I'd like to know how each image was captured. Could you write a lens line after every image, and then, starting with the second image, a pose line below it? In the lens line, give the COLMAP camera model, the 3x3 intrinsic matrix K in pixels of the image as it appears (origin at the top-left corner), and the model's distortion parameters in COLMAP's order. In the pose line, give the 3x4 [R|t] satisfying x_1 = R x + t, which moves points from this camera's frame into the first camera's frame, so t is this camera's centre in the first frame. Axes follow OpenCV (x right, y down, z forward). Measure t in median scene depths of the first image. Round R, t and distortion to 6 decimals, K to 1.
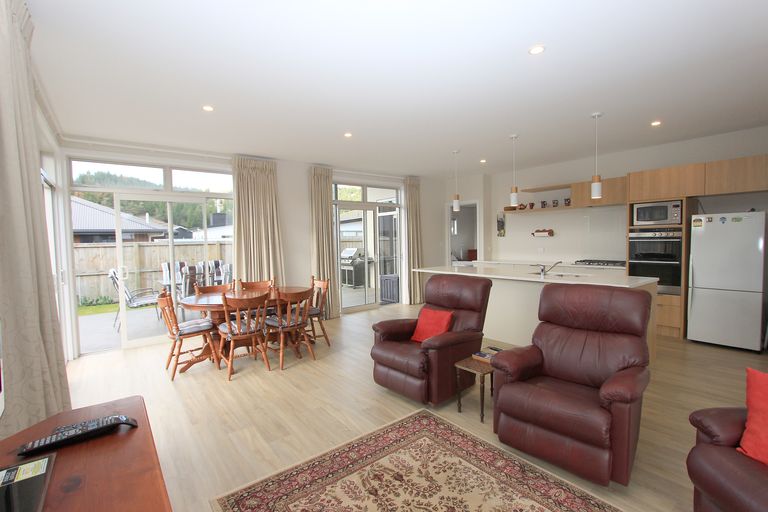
lens RADIAL K [[354.3, 0, 382.8], [0, 354.3, 256.1], [0, 0, 1]] dist [-0.017954, 0.001316]
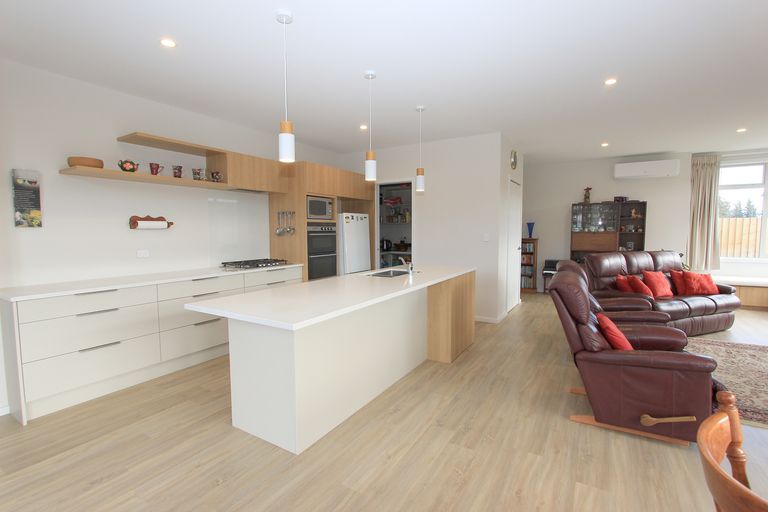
lens RADIAL K [[354.3, 0, 382.8], [0, 354.3, 256.1], [0, 0, 1]] dist [-0.017954, 0.001316]
pose [[-0.353718, -0.046598, 0.934191, -0.250532], [0.055611, 0.995944, 0.070734, -0.042851], [-0.933698, 0.076971, -0.349692, 1.148541]]
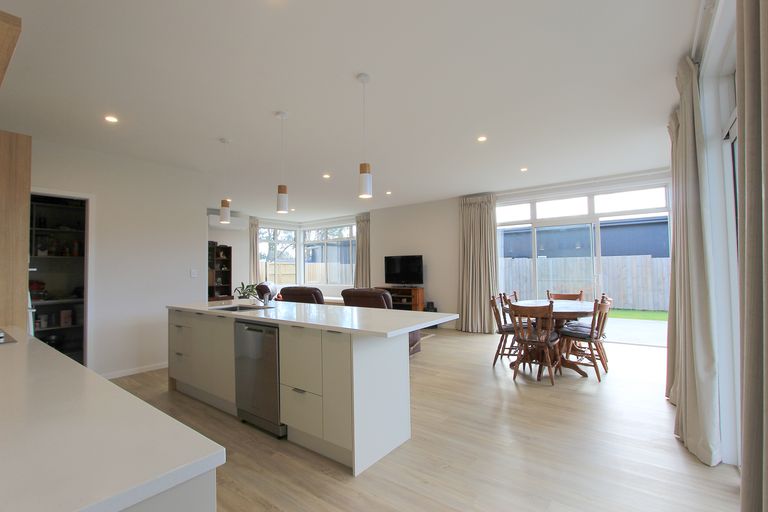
lens RADIAL K [[354.3, 0, 382.8], [0, 354.3, 256.1], [0, 0, 1]] dist [-0.017954, 0.001316]
pose [[-0.966058, 0.024124, -0.257197, 0.342012], [0.021968, 0.999695, 0.011251, -0.055013], [0.257390, 0.005219, -0.966293, 1.610095]]
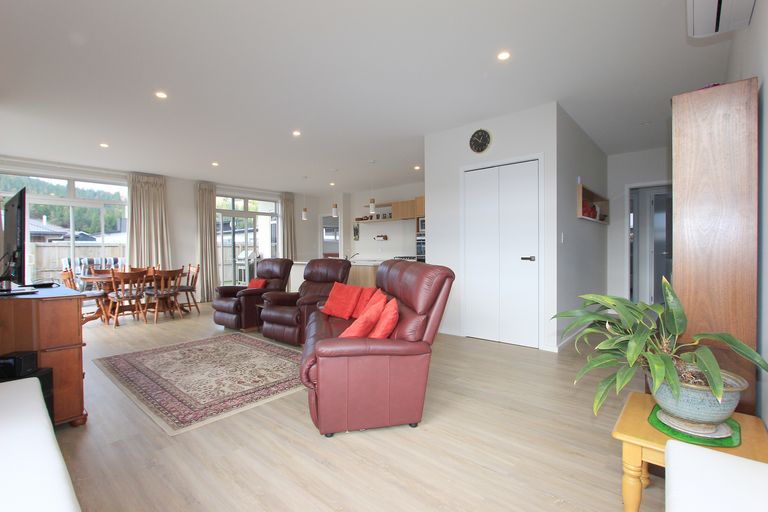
lens RADIAL K [[354.3, 0, 382.8], [0, 354.3, 256.1], [0, 0, 1]] dist [-0.017954, 0.001316]
pose [[0.982038, 0.008665, 0.188483, 0.272361], [-0.002811, 0.999506, -0.031305, 0.064816], [-0.188662, 0.030213, 0.981577, -0.465293]]
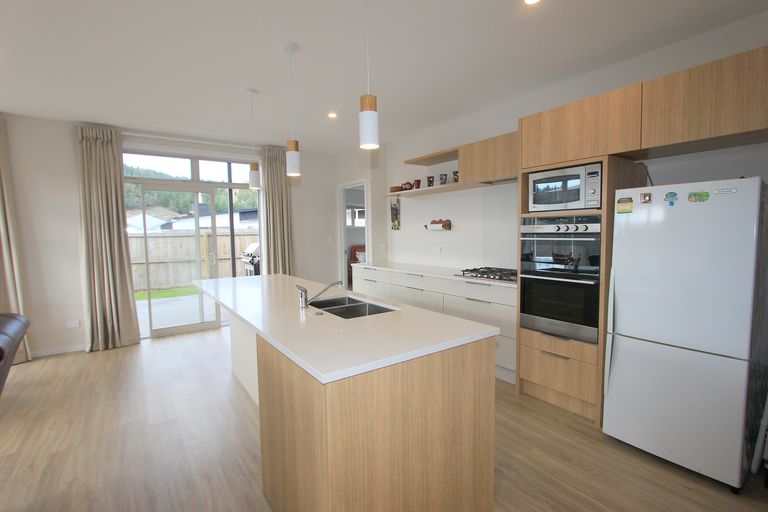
lens RADIAL K [[354.3, 0, 382.8], [0, 354.3, 256.1], [0, 0, 1]] dist [-0.017954, 0.001316]
pose [[0.999241, 0.008382, -0.038048, 0.501144], [-0.007535, 0.999722, 0.022334, -0.027298], [0.038225, -0.022030, 0.999026, 0.422650]]
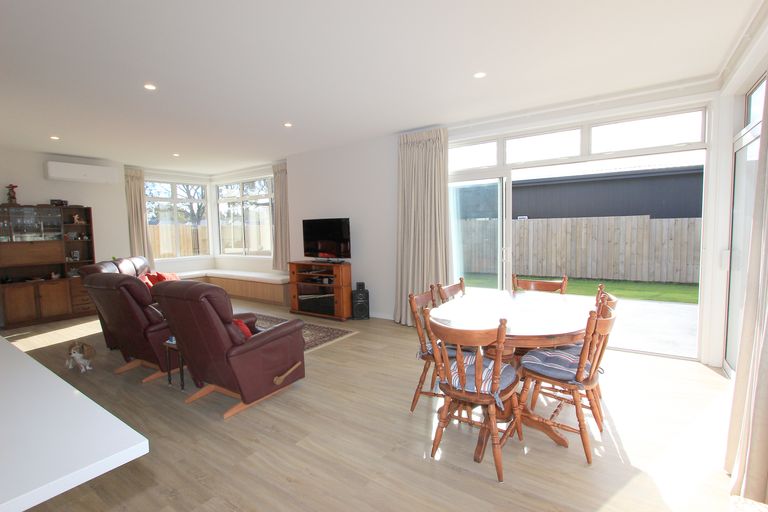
lens RADIAL K [[366.1, 0, 384.0], [0, 366.1, 256.0], [0, 0, 1]] dist [-0.016269, -0.000213]
pose [[-0.952017, 0.061540, -0.299795, 0.033404], [0.025606, 0.992157, 0.122350, -0.057518], [0.304973, 0.108802, -0.946126, 1.293470]]
